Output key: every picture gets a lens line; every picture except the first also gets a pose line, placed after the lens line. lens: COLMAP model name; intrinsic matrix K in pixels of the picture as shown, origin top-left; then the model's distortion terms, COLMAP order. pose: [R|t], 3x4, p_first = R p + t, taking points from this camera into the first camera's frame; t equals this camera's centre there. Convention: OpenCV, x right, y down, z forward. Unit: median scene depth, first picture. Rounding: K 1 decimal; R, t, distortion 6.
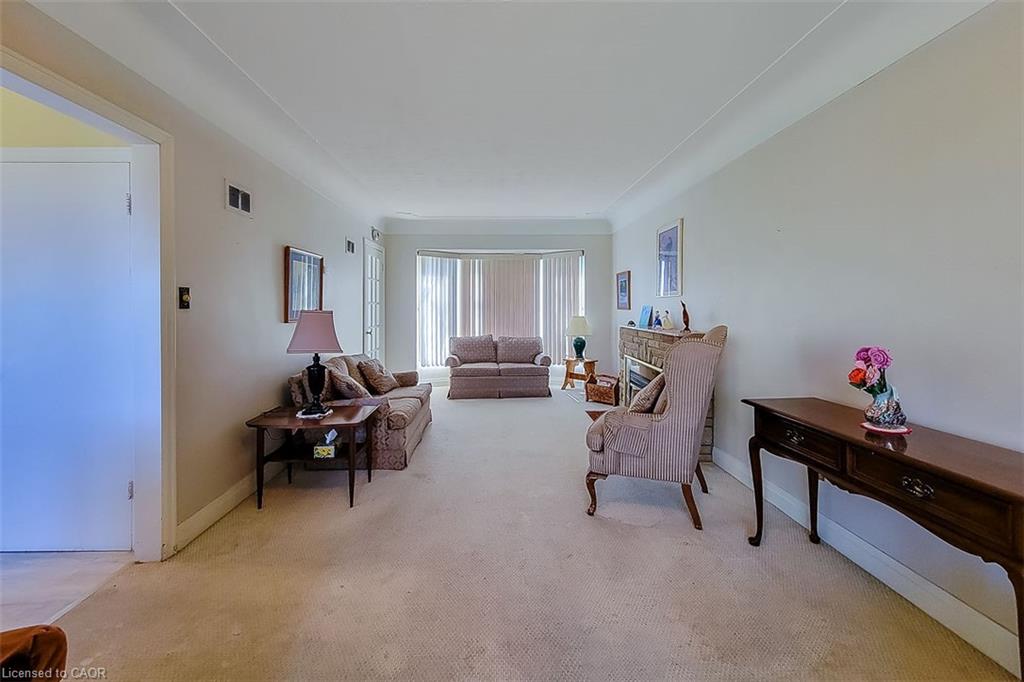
lens RADIAL K [[426.7, 0, 501.5], [0, 426.7, 307.3], [0, 0, 1]] dist [0.000191, -0.000607]
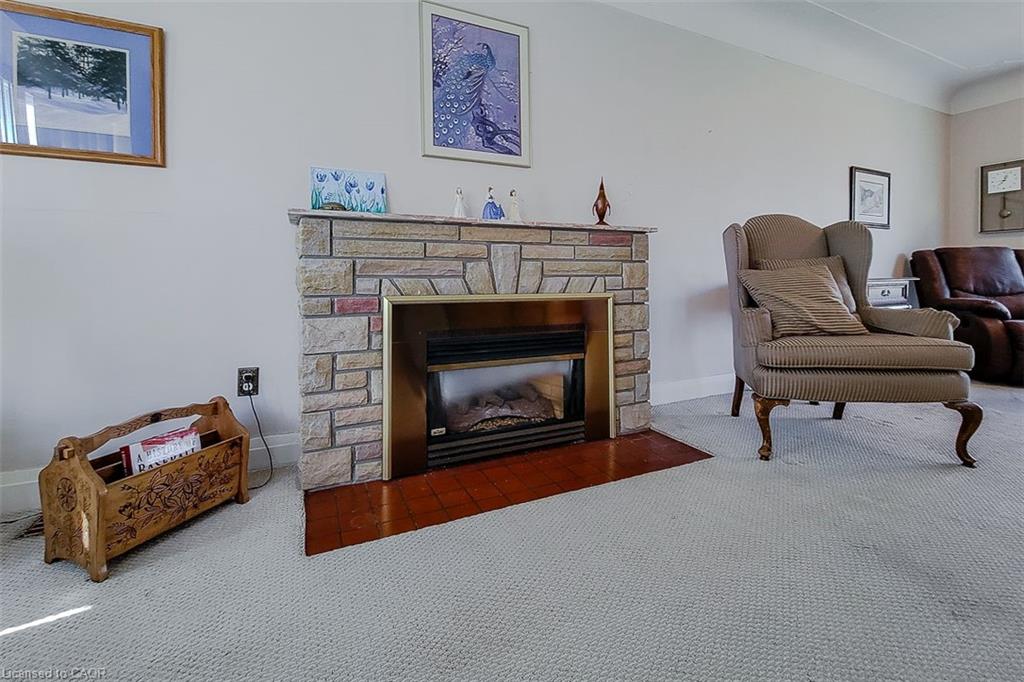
lens RADIAL K [[429.0, 0, 501.1], [0, 429.0, 286.4], [0, 0, 1]] dist [-0.000491, -0.000444]
pose [[-0.390984, -0.008947, 0.920354, -0.078440], [0.013505, 0.999789, 0.015456, 0.116579], [-0.920298, 0.018473, -0.390781, 1.248449]]
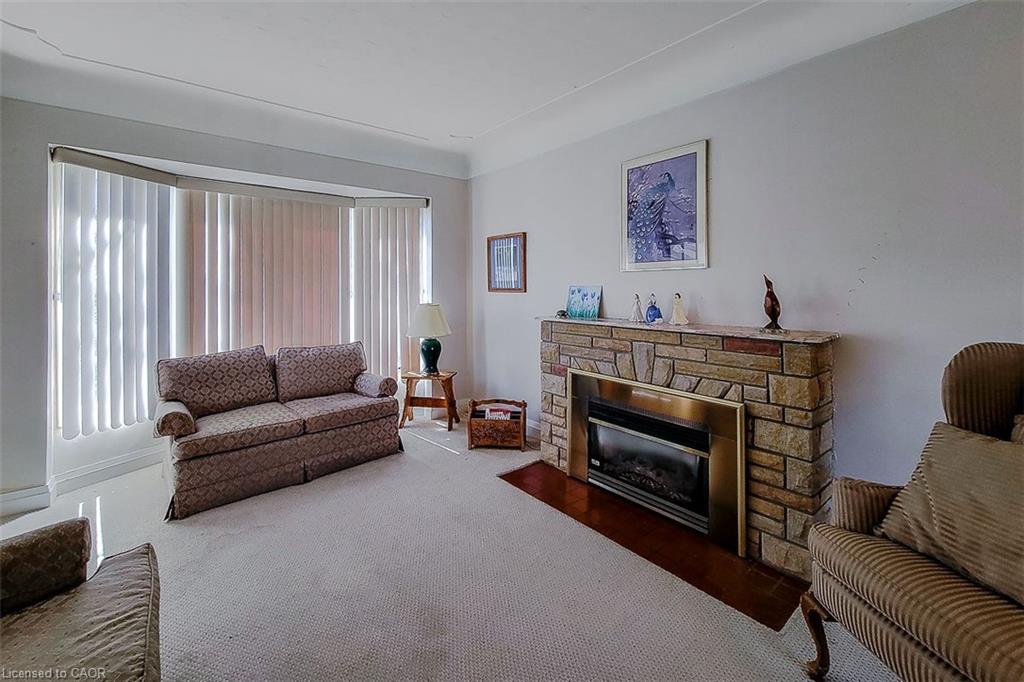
lens RADIAL K [[429.0, 0, 501.1], [0, 429.0, 286.4], [0, 0, 1]] dist [-0.000491, -0.000444]
pose [[0.791745, -0.002486, 0.610847, -0.175734], [0.006854, 0.999965, -0.004813, -0.001071], [-0.610814, 0.007998, 0.791734, 0.696779]]
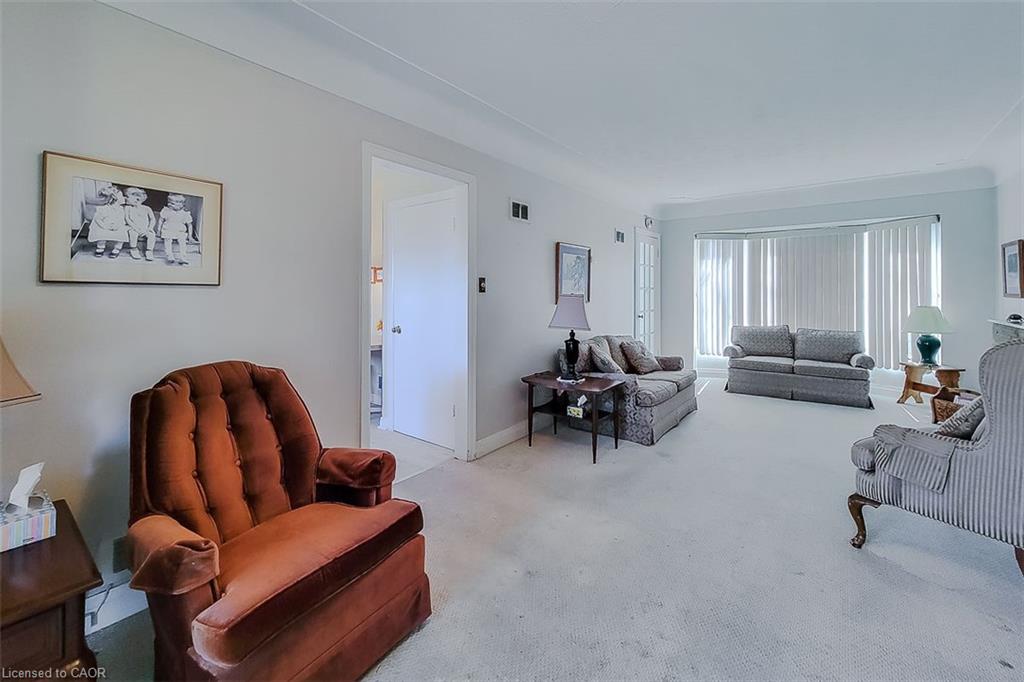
lens RADIAL K [[429.0, 0, 501.1], [0, 429.0, 286.4], [0, 0, 1]] dist [-0.000491, -0.000444]
pose [[0.769261, -0.004510, -0.638919, 0.137439], [-0.004954, 0.999903, -0.013023, 0.000873], [0.638915, 0.013183, 0.769164, -0.047129]]
